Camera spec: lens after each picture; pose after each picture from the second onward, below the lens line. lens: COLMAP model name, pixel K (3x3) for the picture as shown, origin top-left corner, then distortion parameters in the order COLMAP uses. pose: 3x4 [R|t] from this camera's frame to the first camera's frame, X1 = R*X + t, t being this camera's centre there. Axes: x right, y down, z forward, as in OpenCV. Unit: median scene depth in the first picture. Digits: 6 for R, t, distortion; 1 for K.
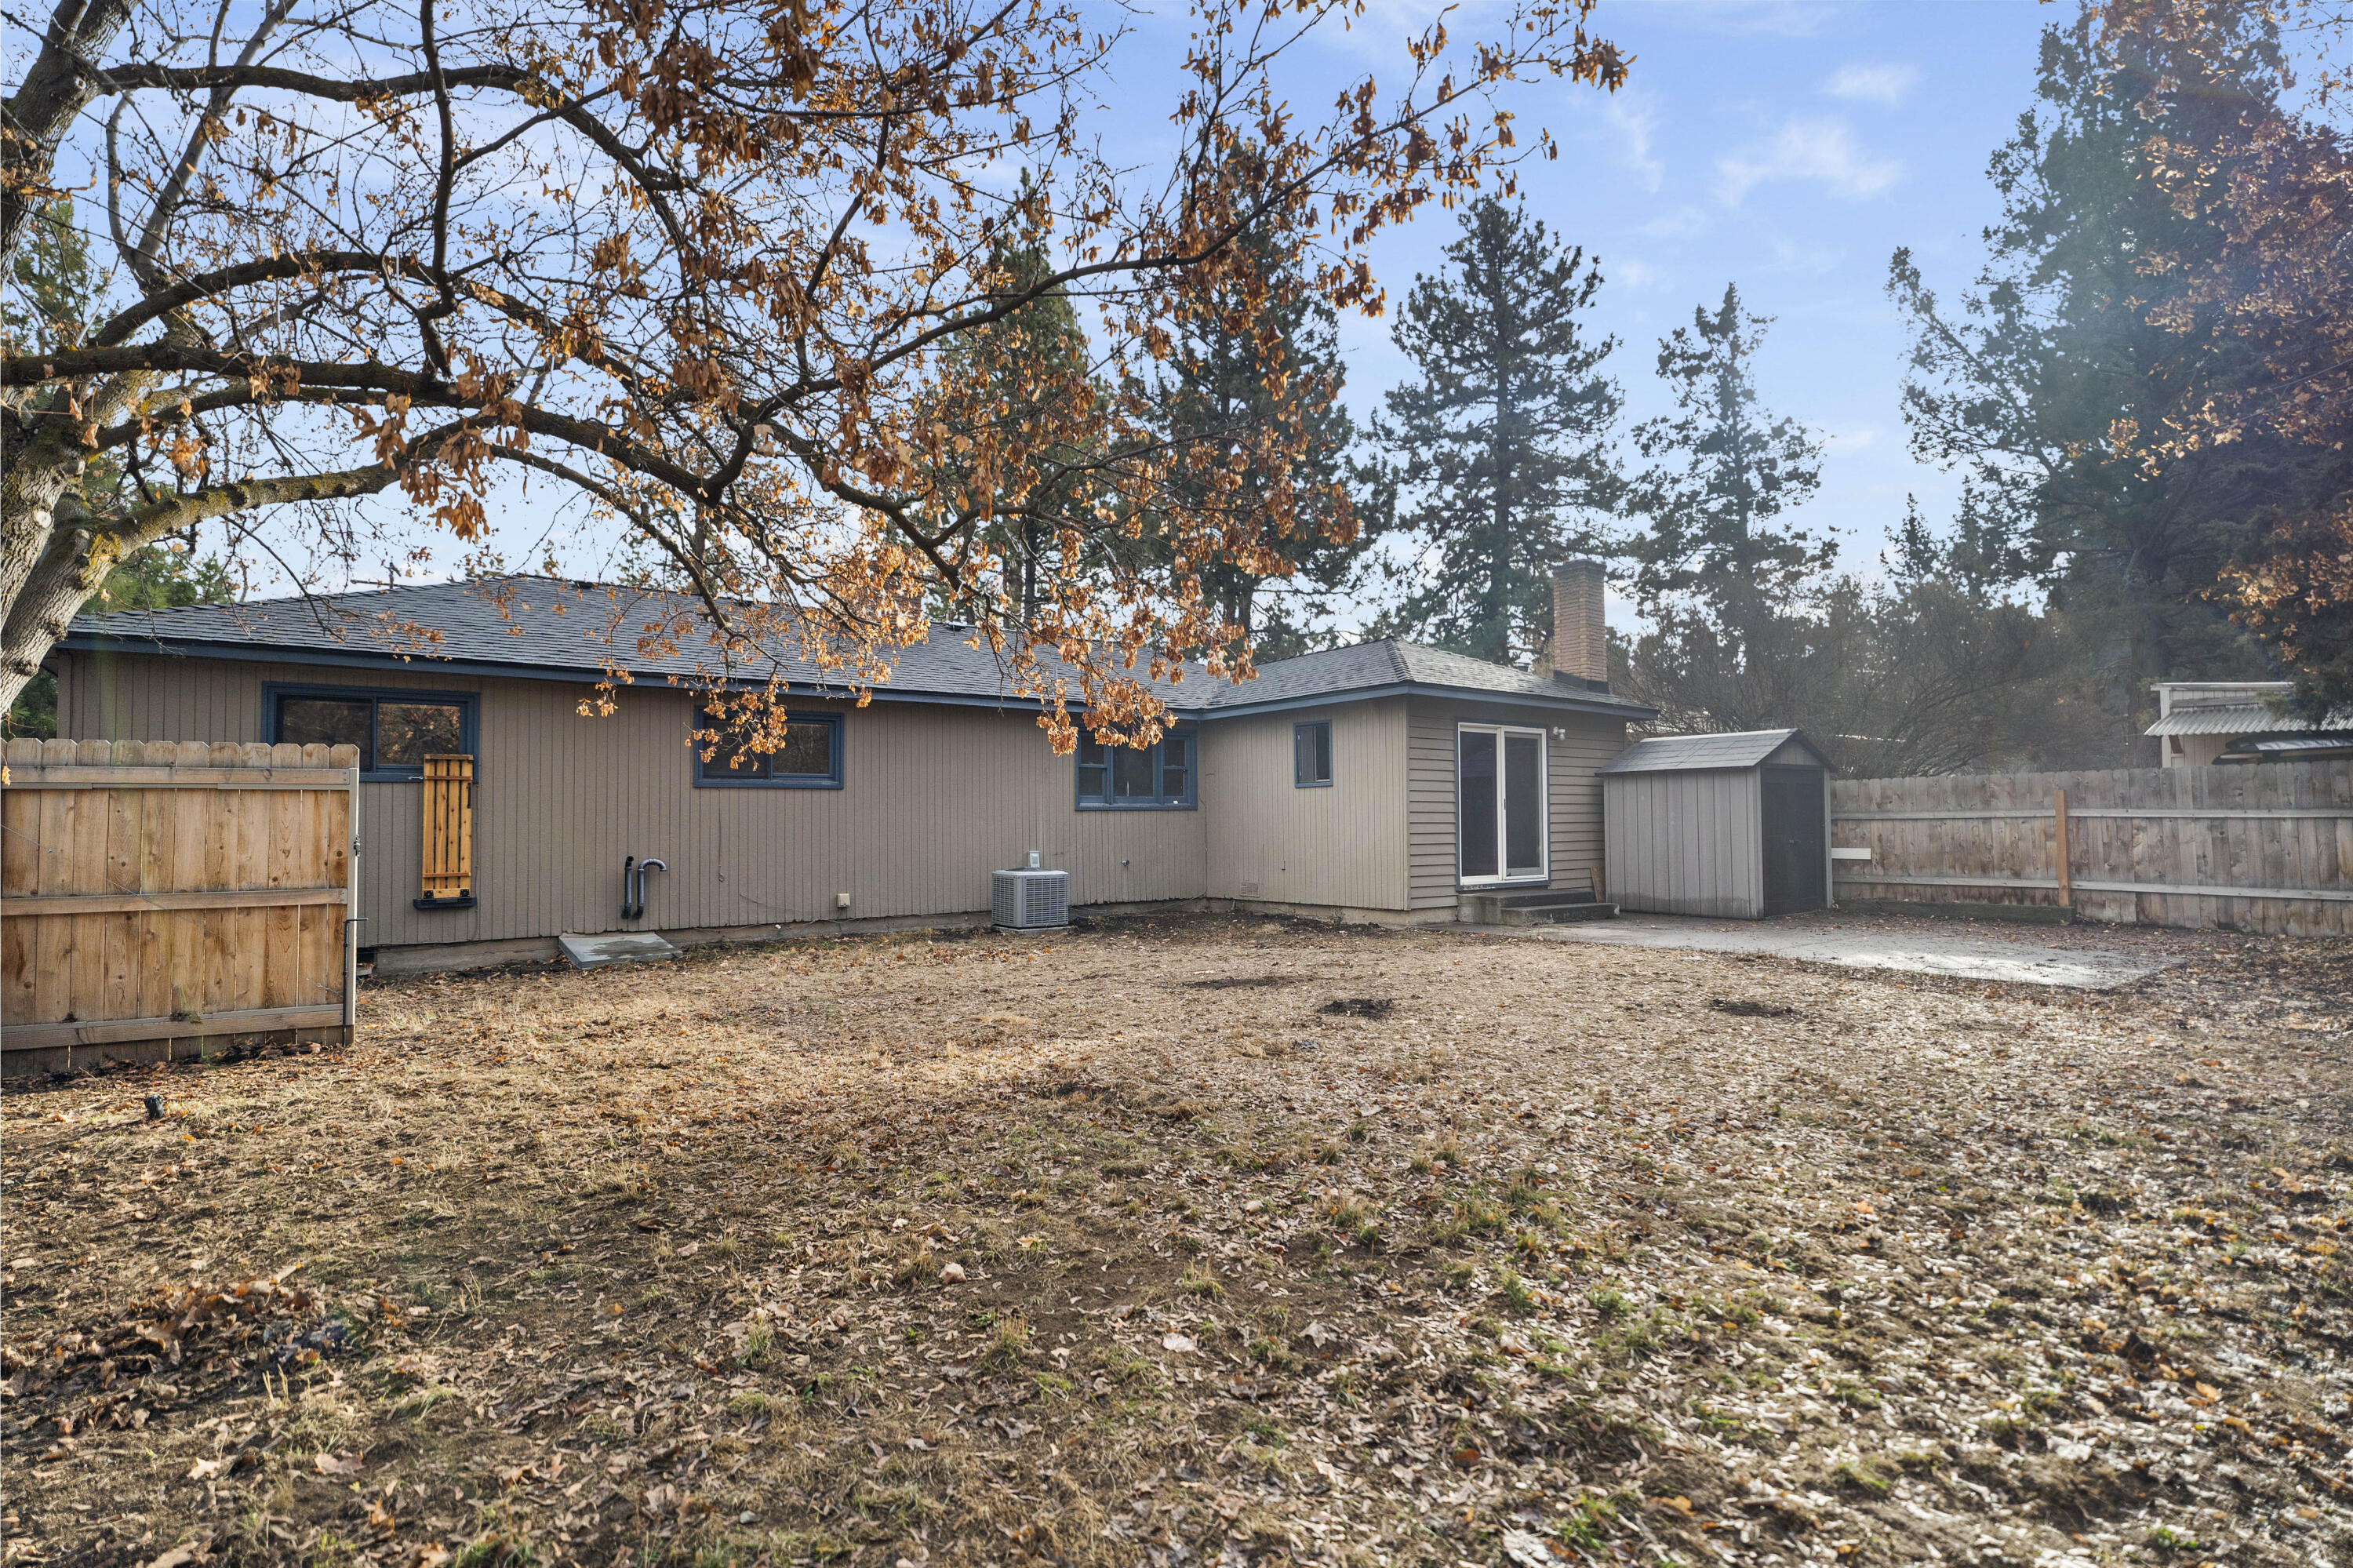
lens RADIAL K [[1179.9, 0, 1176.9], [0, 1179.9, 771.7], [0, 0, 1]] dist [0.001644, -0.004115]
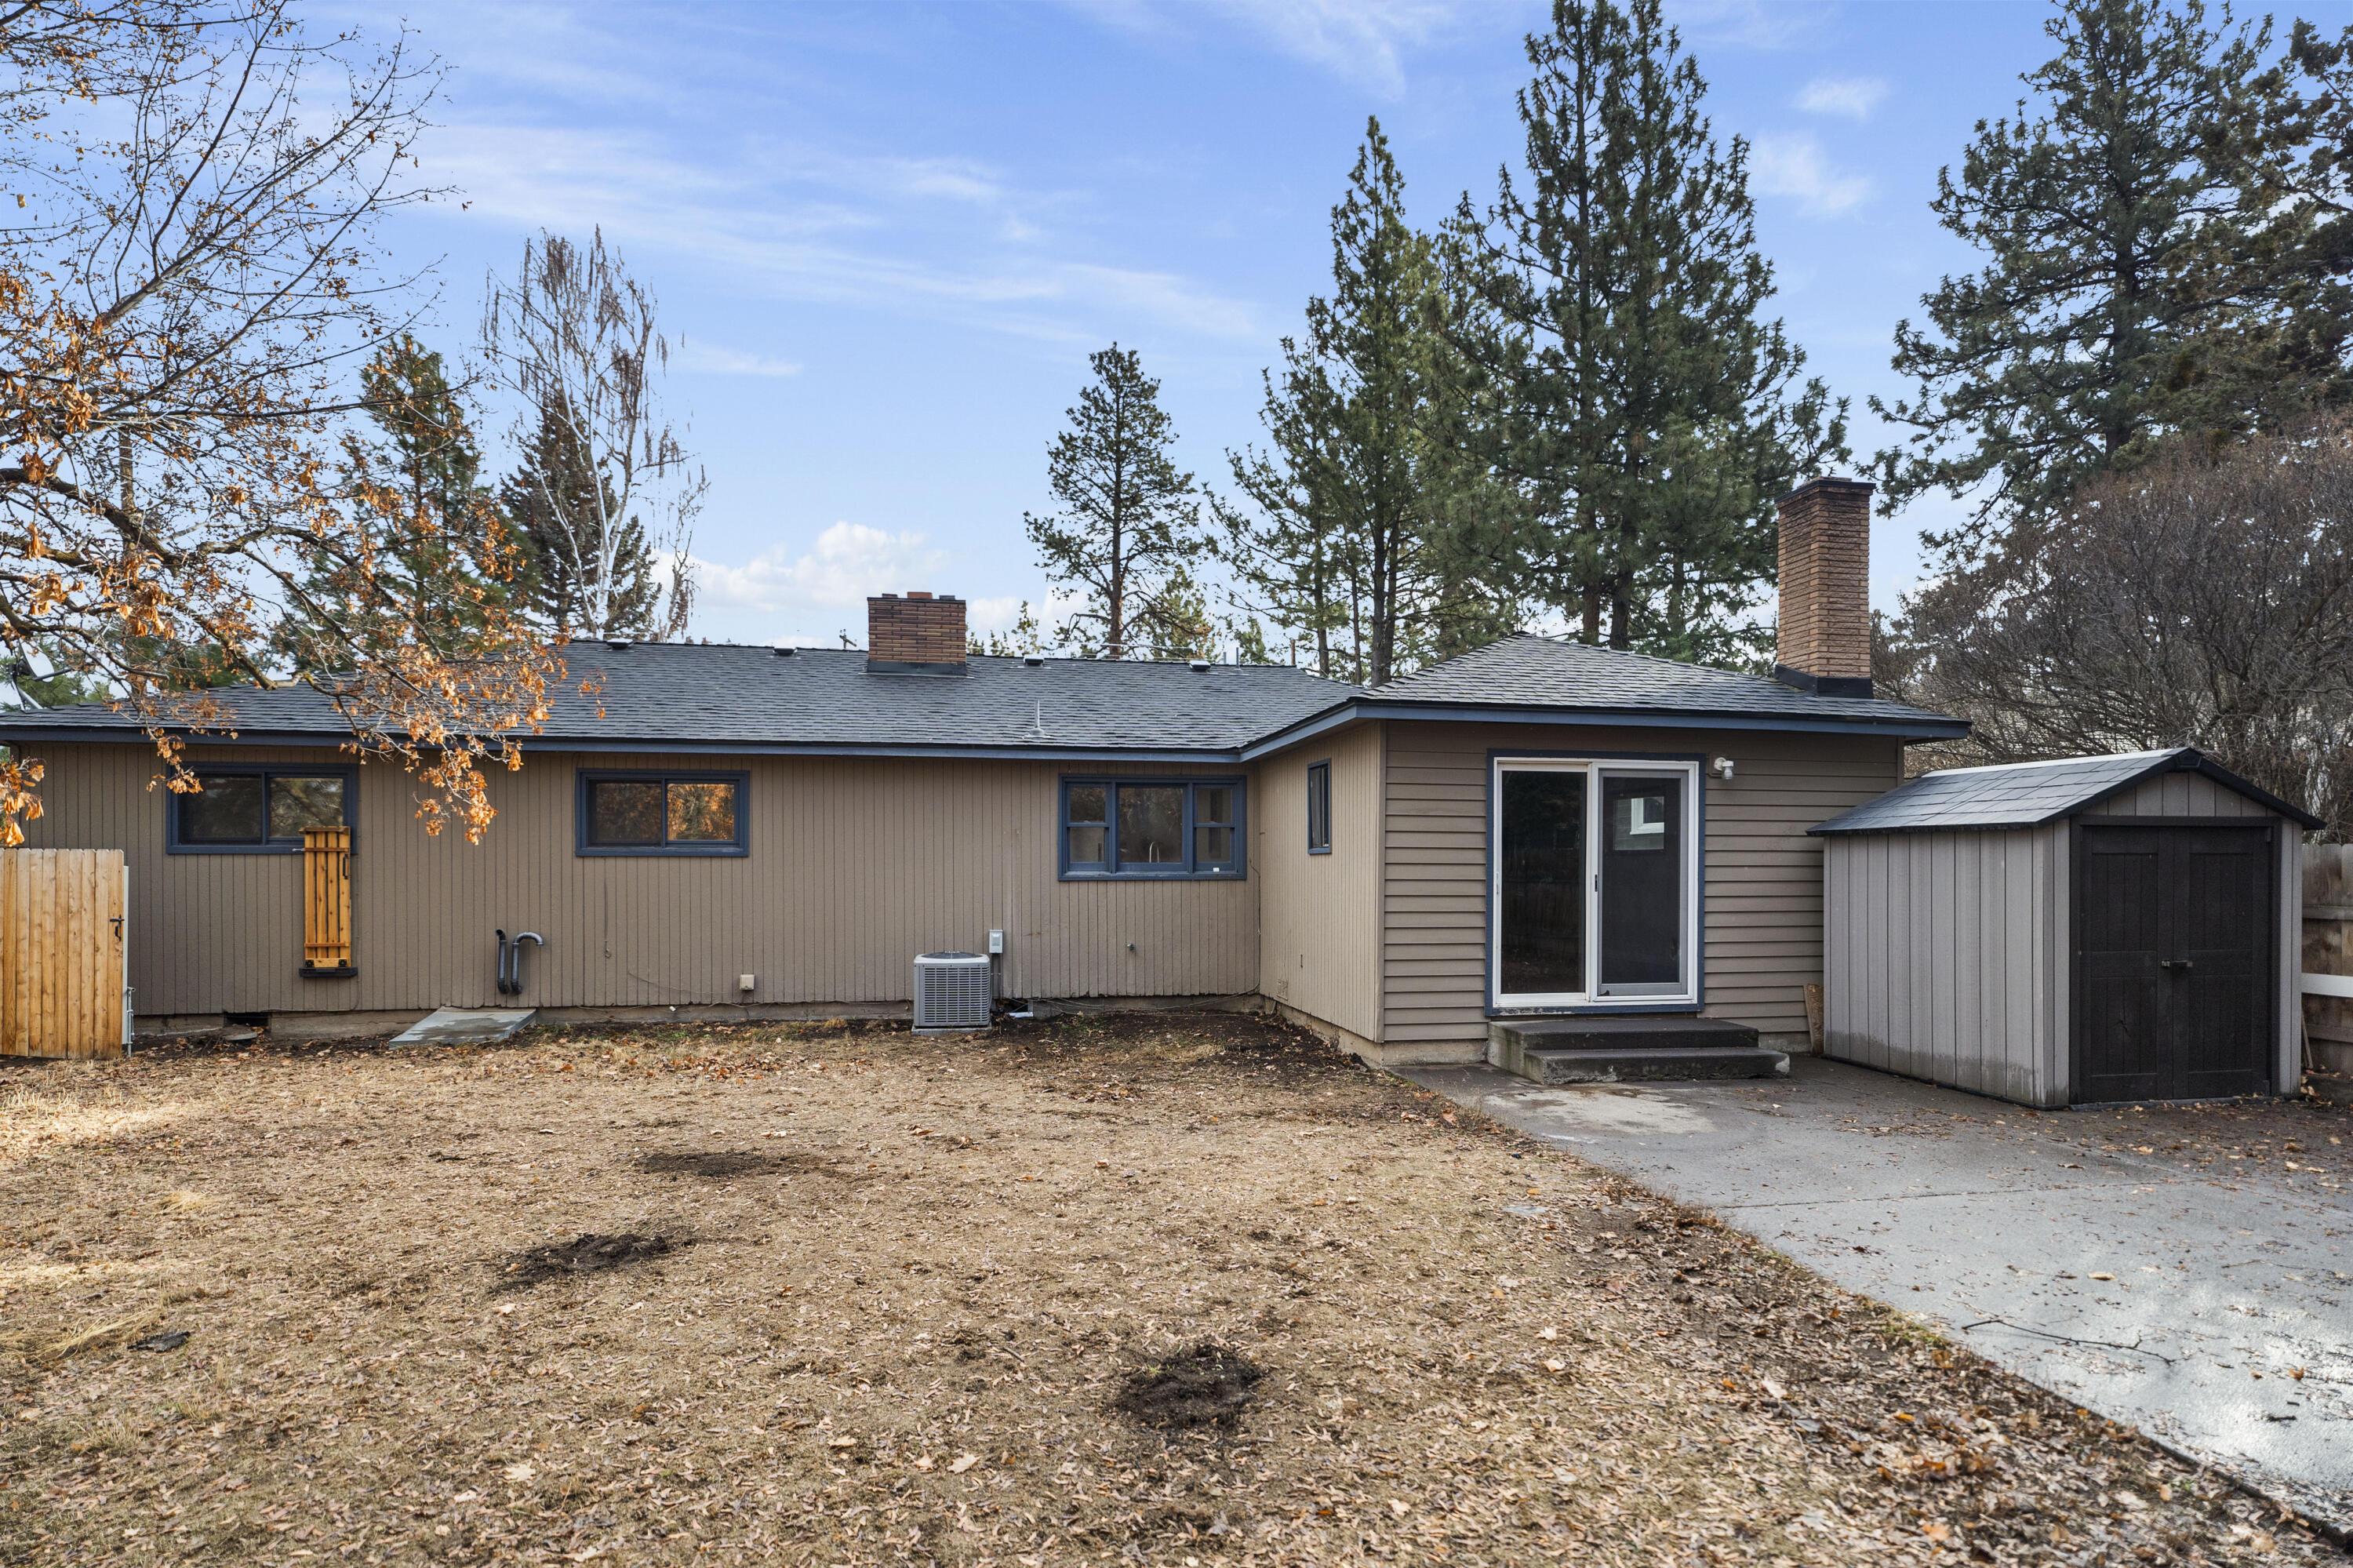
lens RADIAL K [[1179.9, 0, 1267.1], [0, 1179.9, 856.2], [0, 0, 1]] dist [0.001644, -0.004115]
pose [[0.882946, 0.008135, -0.469405, 0.418318], [0.012191, 0.999115, 0.040247, -0.014658], [0.469317, -0.041259, 0.882065, 0.354610]]
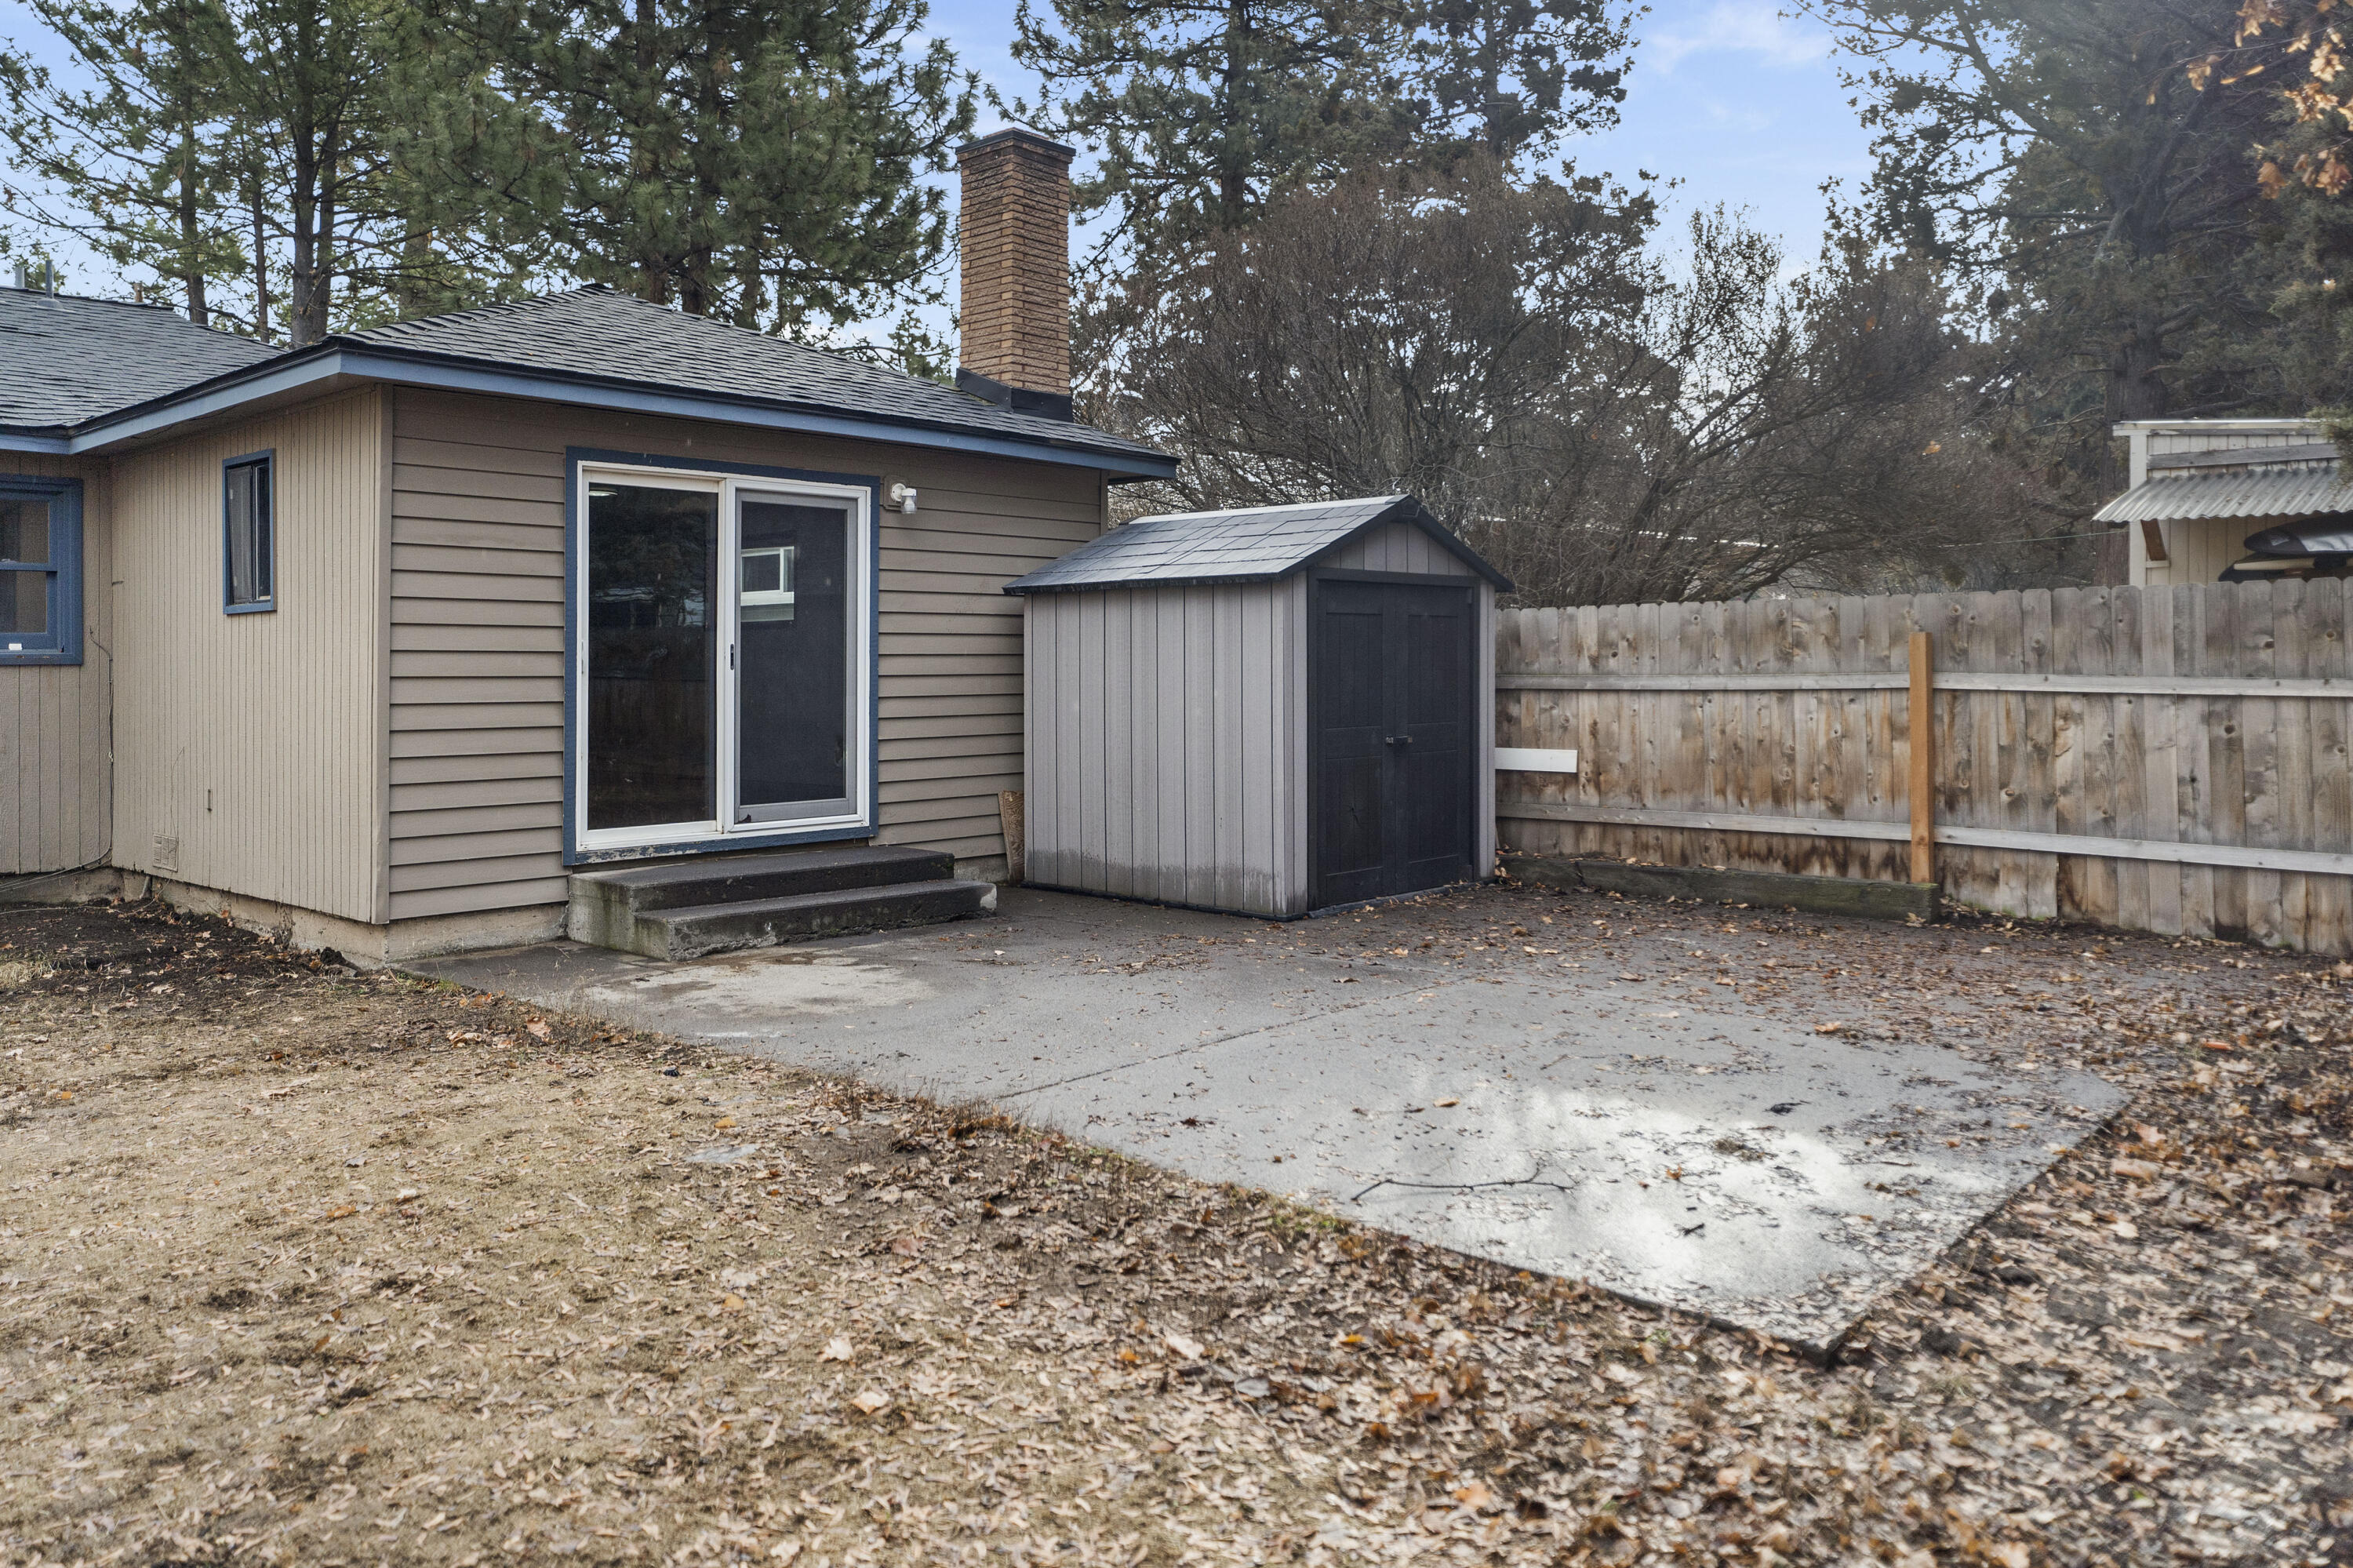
lens RADIAL K [[1582.1, 0, 1191.6], [0, 1582.1, 645.7], [0, 0, 1]] dist [-0.009401, 0.014015]
pose [[0.990682, 0.005137, 0.136098, 0.364042], [-0.009429, 0.999478, 0.030914, 0.004047], [-0.135868, -0.031909, 0.990213, 0.404192]]
